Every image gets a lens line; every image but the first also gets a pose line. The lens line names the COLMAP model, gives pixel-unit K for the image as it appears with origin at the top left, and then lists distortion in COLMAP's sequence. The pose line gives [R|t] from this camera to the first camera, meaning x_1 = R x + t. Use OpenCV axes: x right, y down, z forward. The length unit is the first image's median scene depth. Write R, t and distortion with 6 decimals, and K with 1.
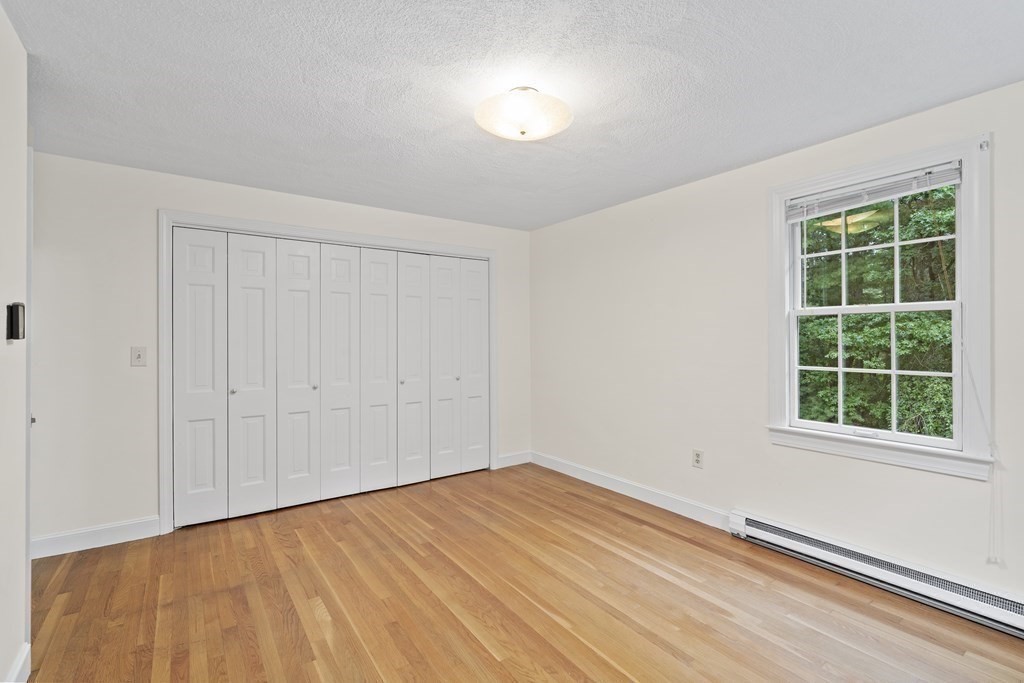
lens RADIAL K [[463.7, 0, 514.6], [0, 463.7, 339.8], [0, 0, 1]] dist [0.003705, 0.000763]
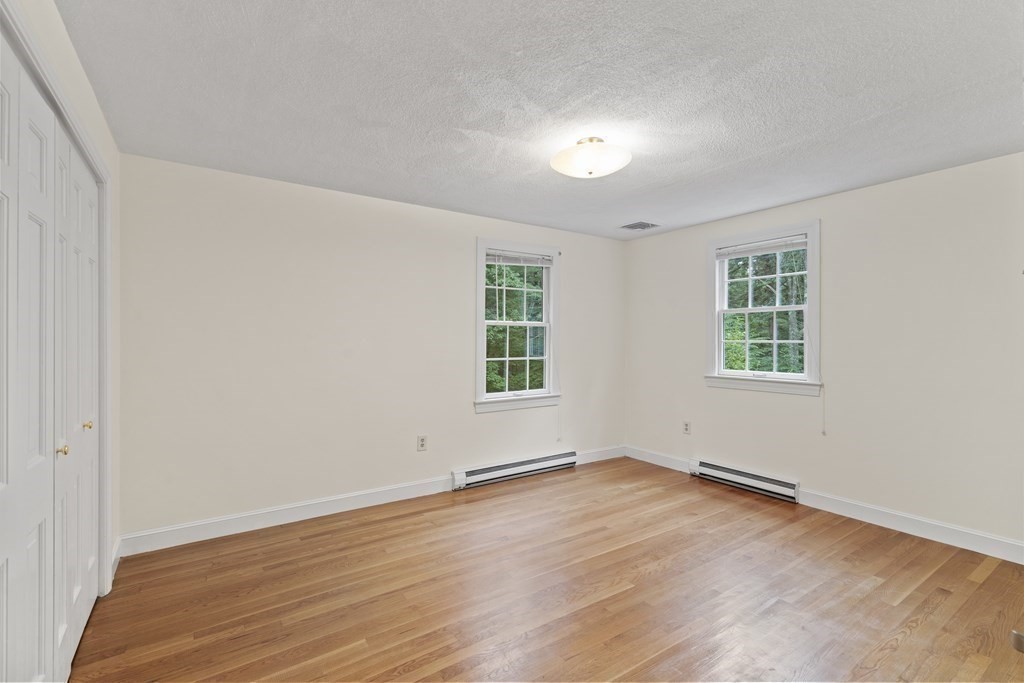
lens RADIAL K [[463.7, 0, 514.6], [0, 463.7, 339.8], [0, 0, 1]] dist [0.003705, 0.000763]
pose [[0.015441, -0.001639, 0.999879, -0.840136], [-0.003715, 0.999992, 0.001697, -0.007467], [-0.999874, -0.003740, 0.015435, 0.815366]]
